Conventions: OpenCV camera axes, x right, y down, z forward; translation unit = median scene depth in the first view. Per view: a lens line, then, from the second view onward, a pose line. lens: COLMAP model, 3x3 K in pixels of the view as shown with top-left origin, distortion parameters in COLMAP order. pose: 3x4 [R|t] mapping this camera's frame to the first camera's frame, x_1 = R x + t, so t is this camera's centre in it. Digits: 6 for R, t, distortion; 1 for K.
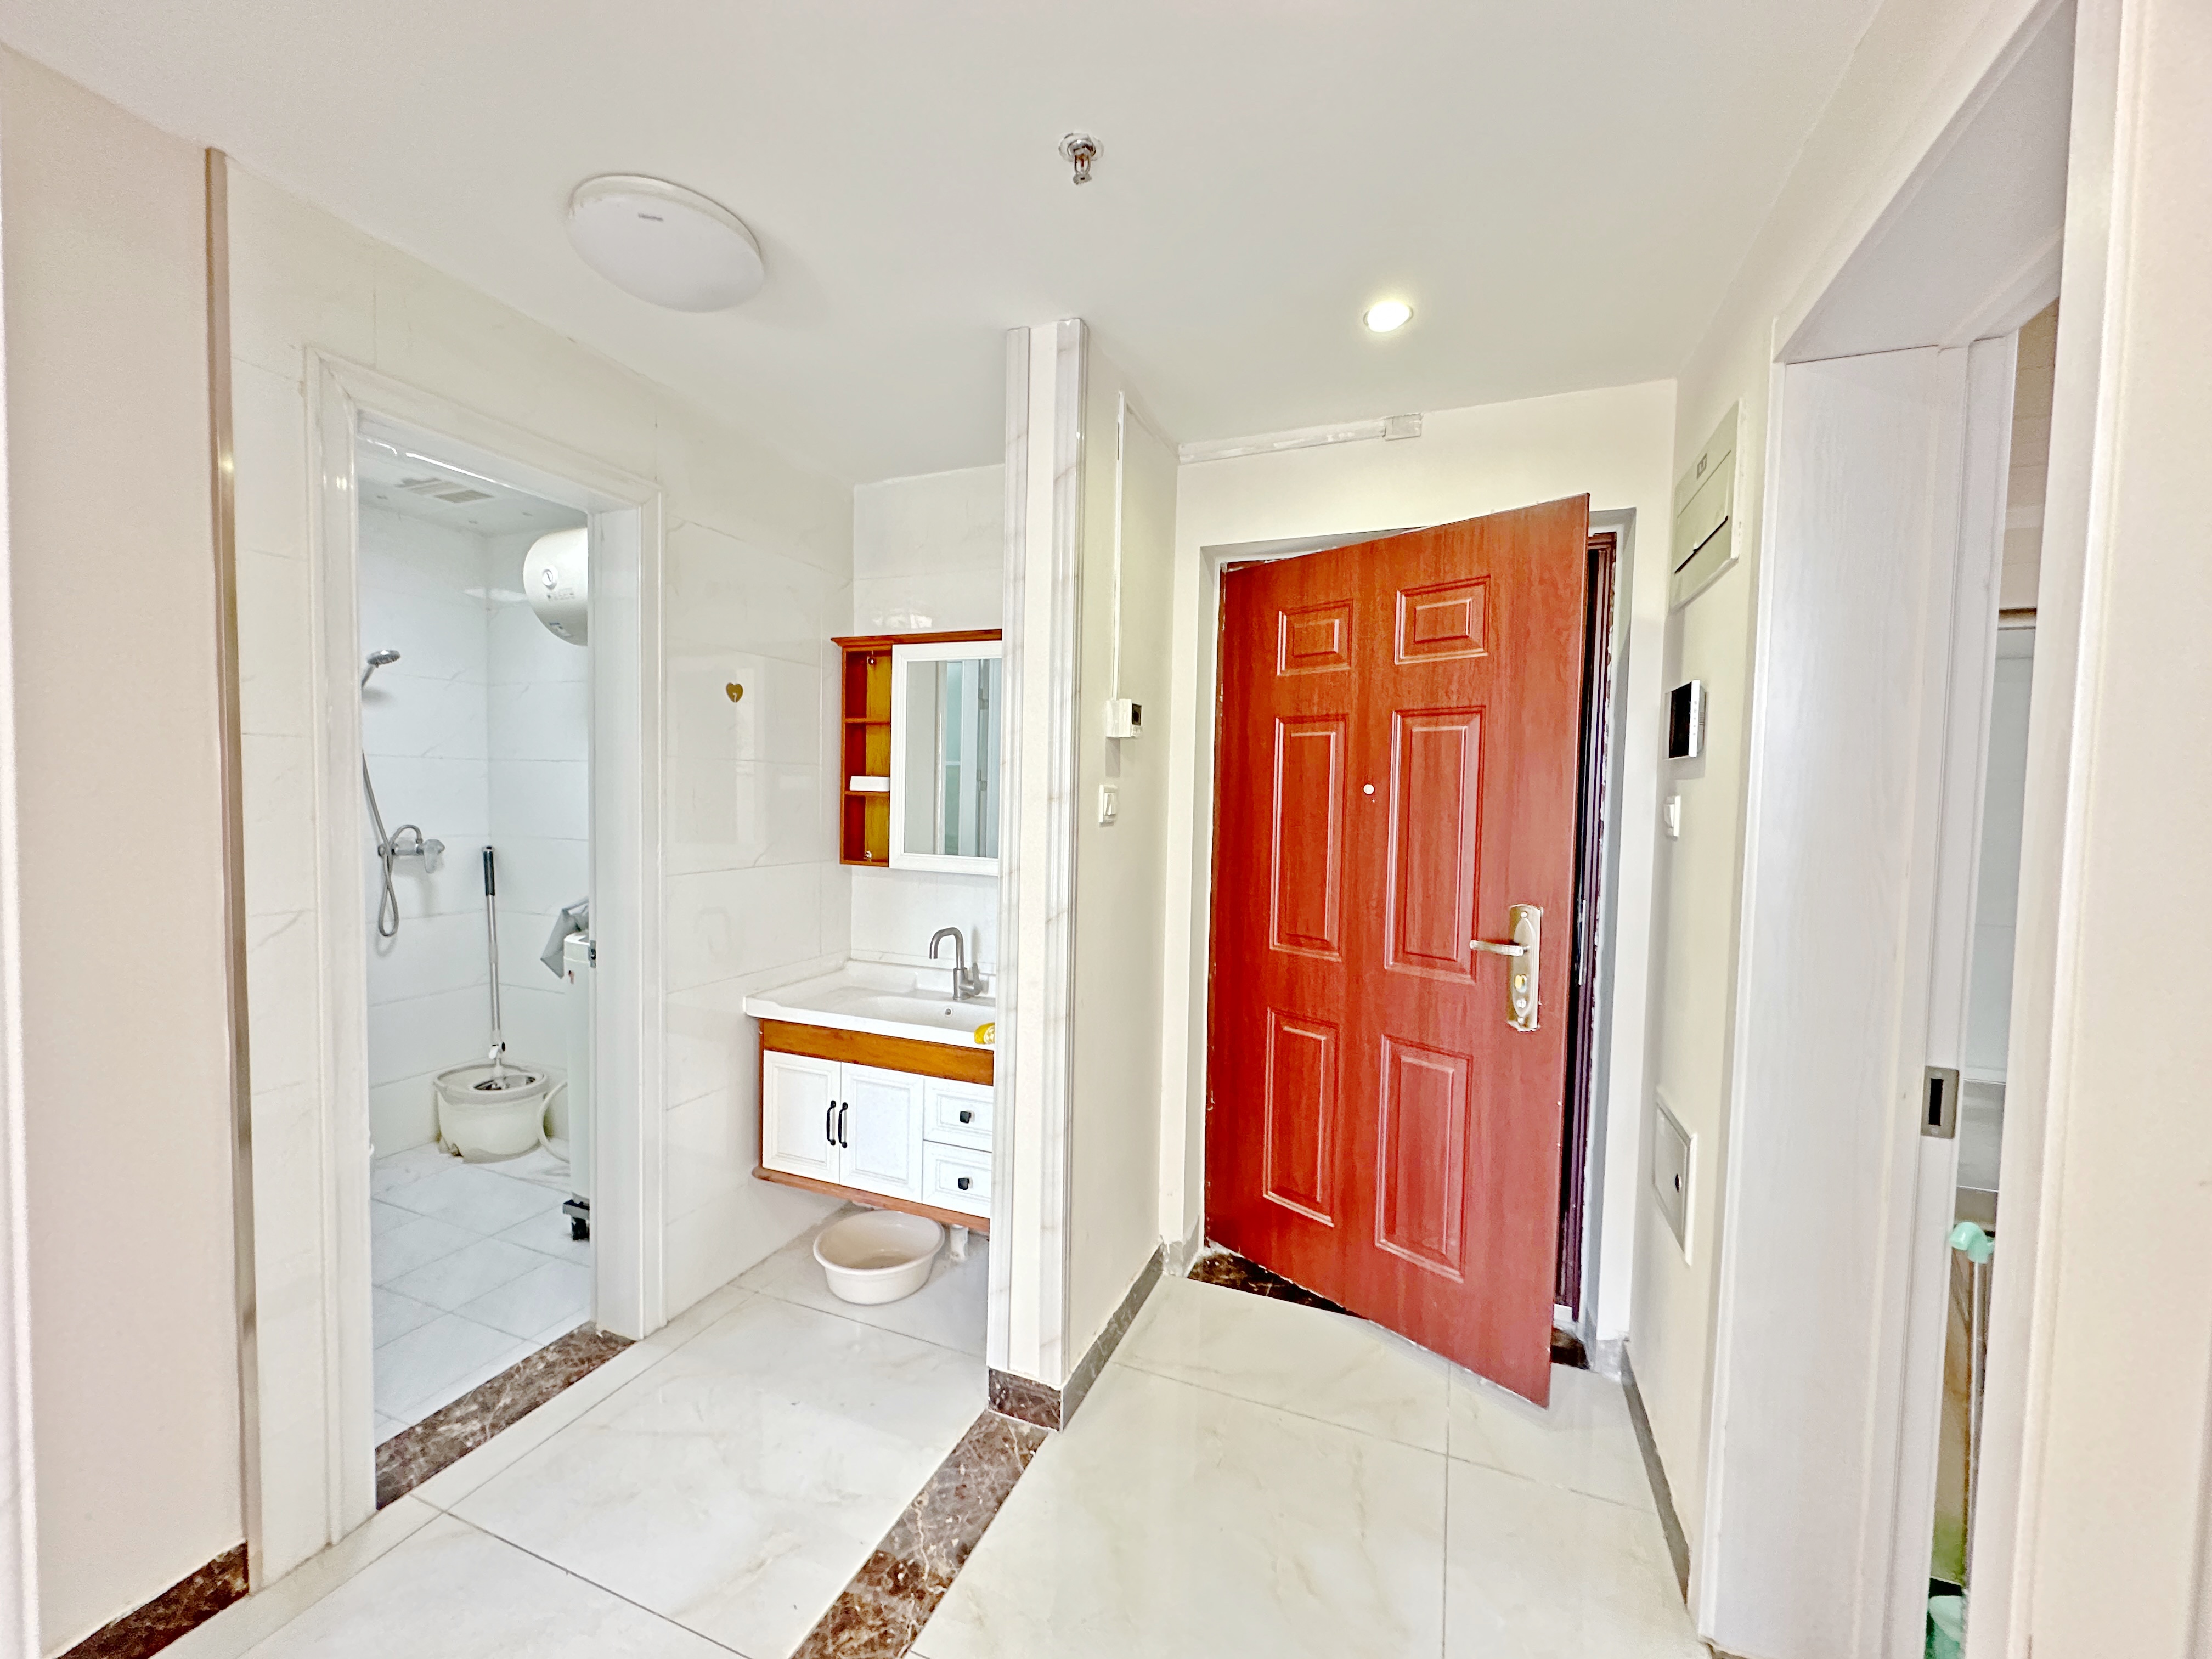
lens RADIAL K [[880.1, 0, 1105.0], [0, 880.1, 840.0], [0, 0, 1]] dist [-0.000086, -0.000052]
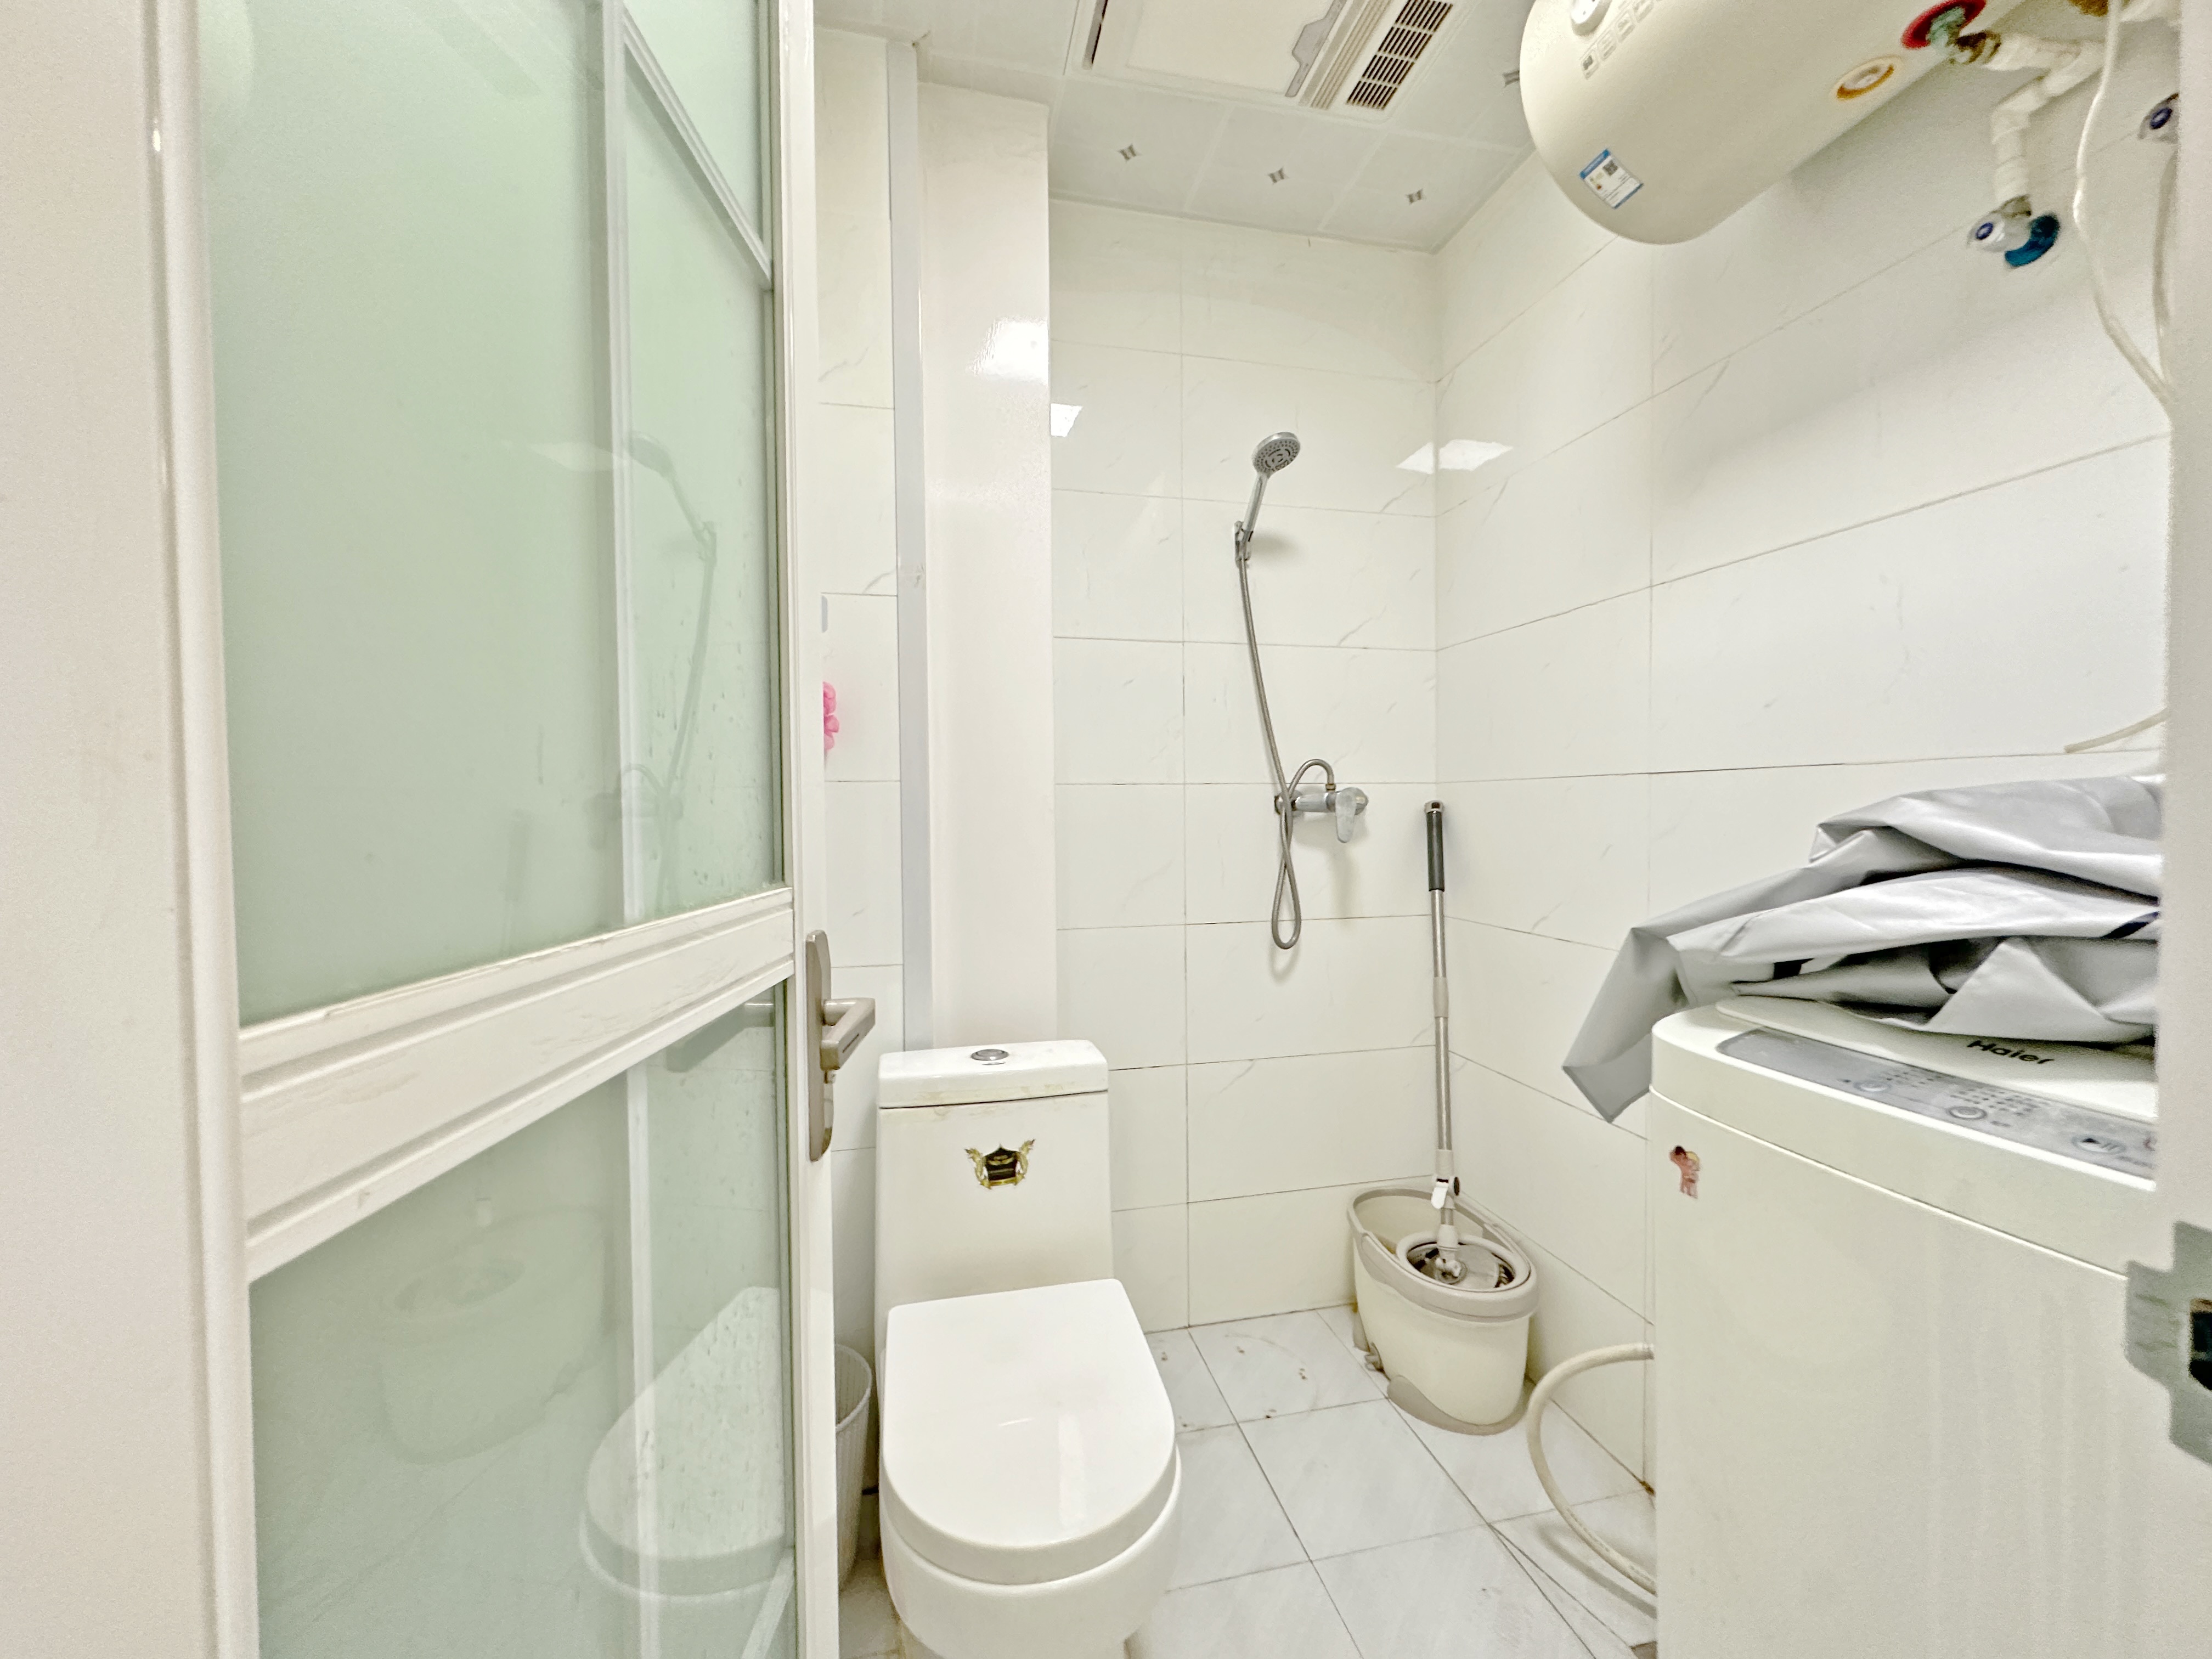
lens RADIAL K [[880.1, 0, 1110.1], [0, 880.1, 830.3], [0, 0, 1]] dist [-0.000086, -0.000052]
pose [[0.572092, -0.008086, -0.820150, -0.388688], [-0.019266, 0.999543, -0.023294, 0.045076], [0.819963, 0.029127, 0.571675, 0.552133]]
